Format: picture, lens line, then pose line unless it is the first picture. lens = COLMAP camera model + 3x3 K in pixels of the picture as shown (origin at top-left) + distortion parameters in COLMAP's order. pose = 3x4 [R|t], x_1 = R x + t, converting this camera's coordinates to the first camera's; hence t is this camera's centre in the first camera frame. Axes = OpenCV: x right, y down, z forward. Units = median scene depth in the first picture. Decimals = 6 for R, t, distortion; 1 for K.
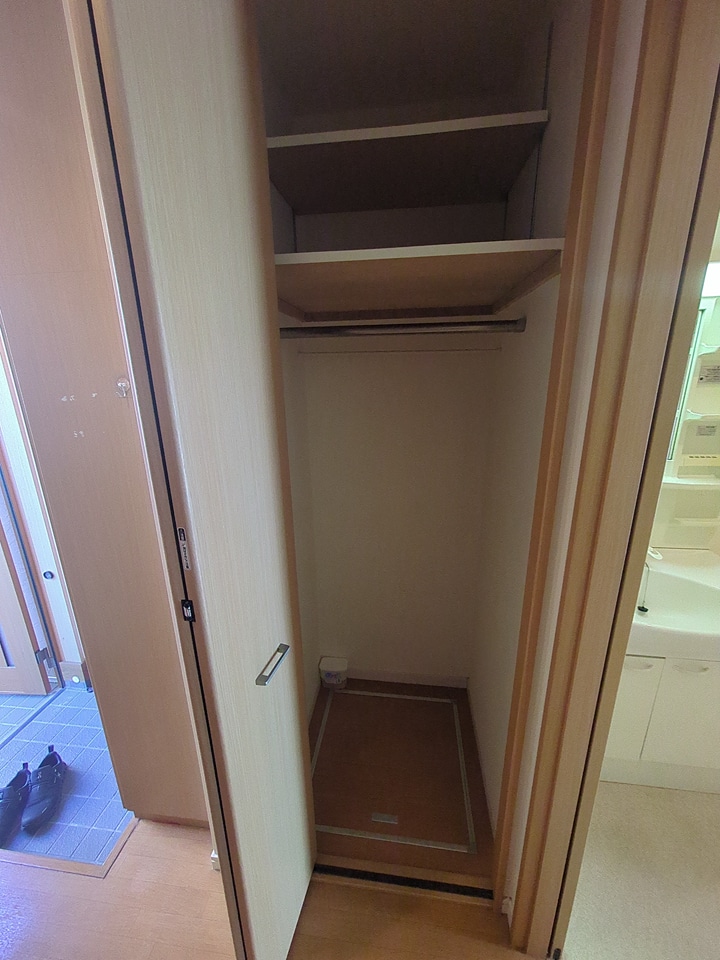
lens RADIAL K [[384.5, 0, 360.7], [0, 384.5, 480.8], [0, 0, 1]] dist [0.004000, 0.000282]
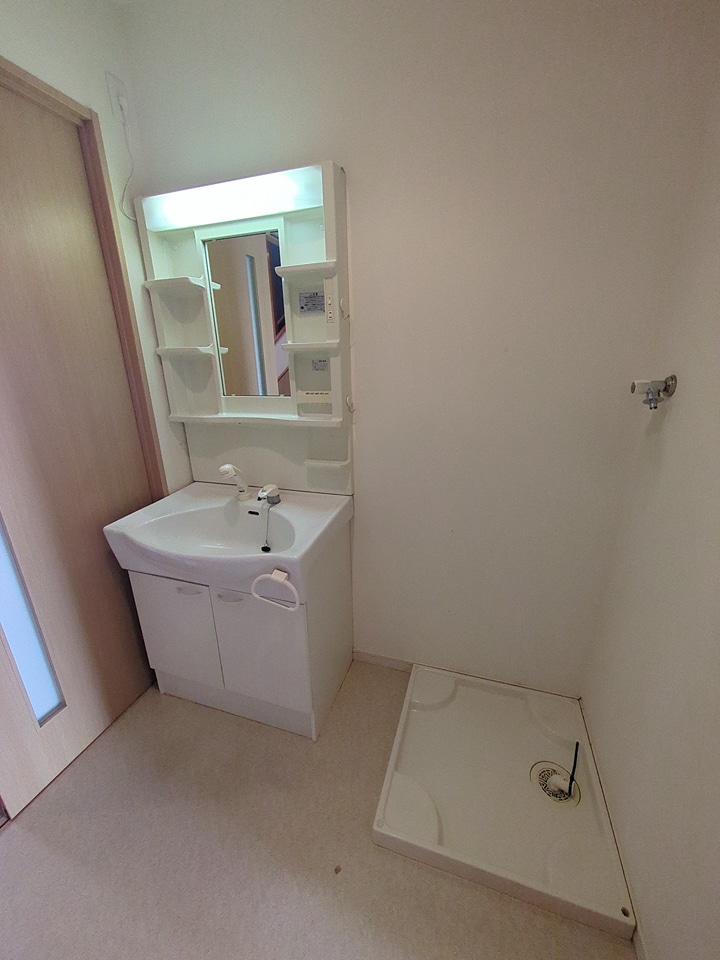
lens RADIAL K [[384.5, 0, 359.0], [0, 384.5, 479.9], [0, 0, 1]] dist [0.004000, 0.000282]
pose [[0.981598, 0.058358, -0.181826, 1.217176], [-0.050254, 0.997540, 0.048867, 0.103239], [0.184230, -0.038831, 0.982116, 0.083581]]
